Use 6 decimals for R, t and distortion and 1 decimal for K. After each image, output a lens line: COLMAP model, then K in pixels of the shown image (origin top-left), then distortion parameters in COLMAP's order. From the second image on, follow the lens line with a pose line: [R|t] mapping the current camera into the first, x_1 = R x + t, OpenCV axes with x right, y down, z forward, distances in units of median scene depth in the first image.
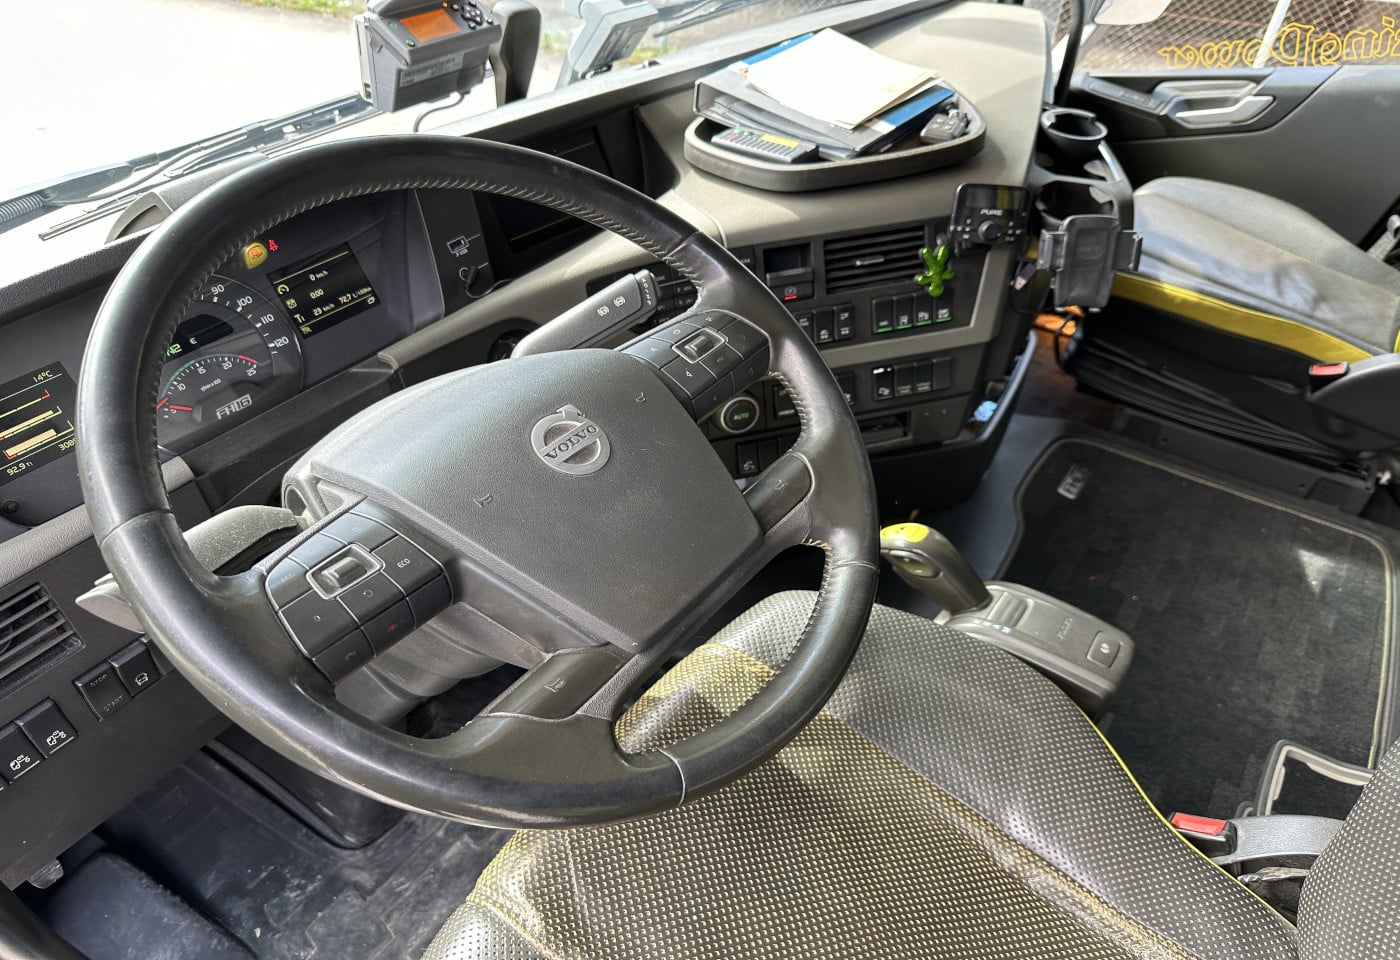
lens RADIAL K [[1003.4, 0, 630.8], [0, 1003.4, 592.3], [0, 0, 1]] dist [0.059627, -0.074698]
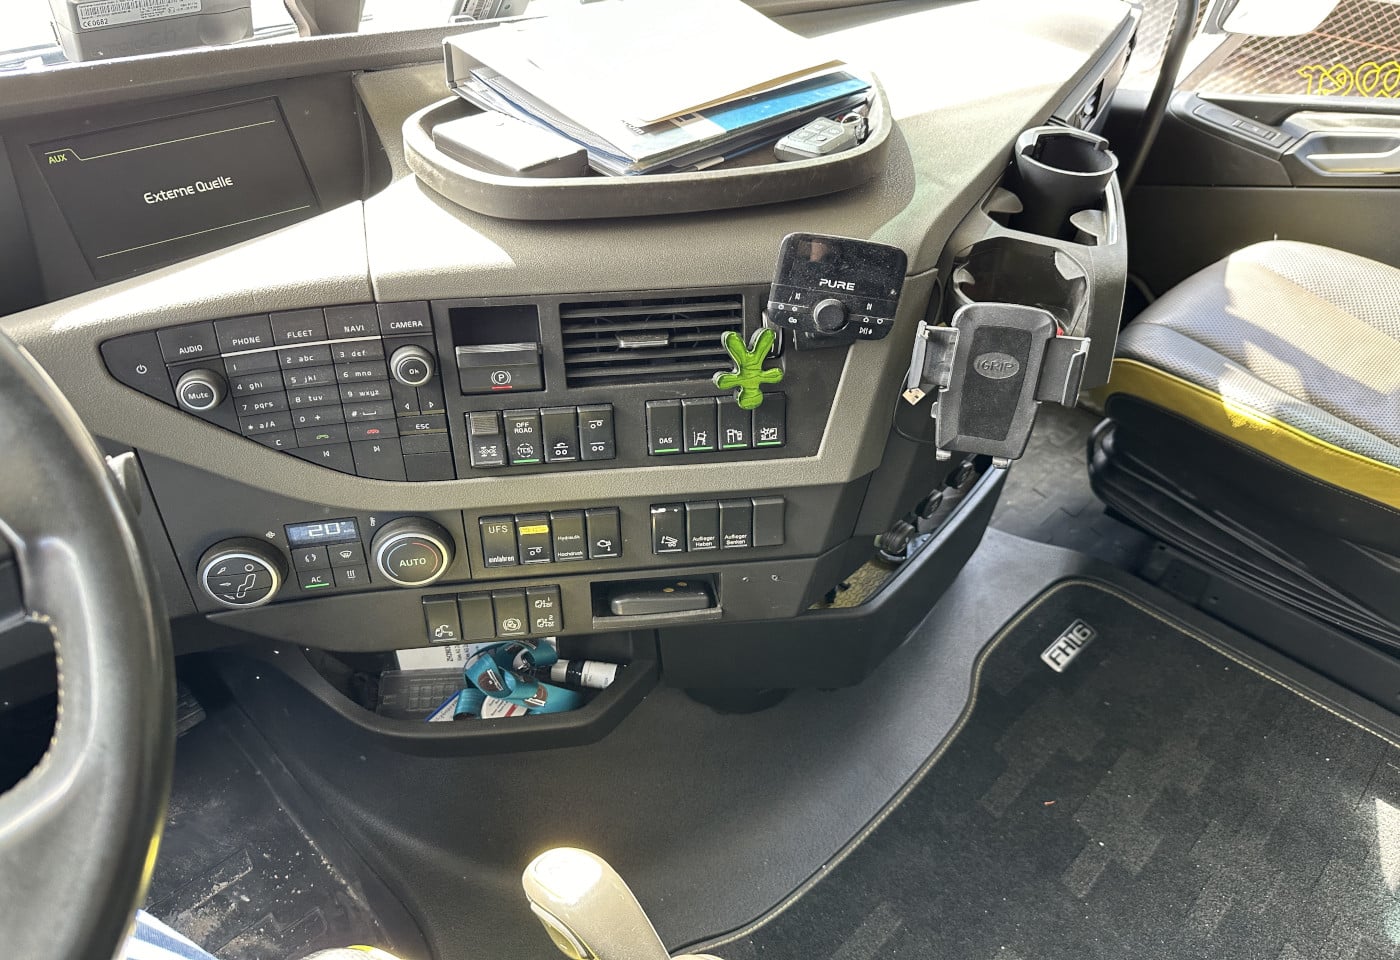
lens RADIAL K [[979.4, 0, 614.0], [0, 979.4, 598.9], [0, 0, 1]] dist [0.055723, -0.056935]
pose [[0.983244, 0.132389, -0.125314, 0.304846], [-0.130749, 0.991187, 0.021264, -0.174526], [0.127025, -0.004523, 0.991889, 0.380326]]
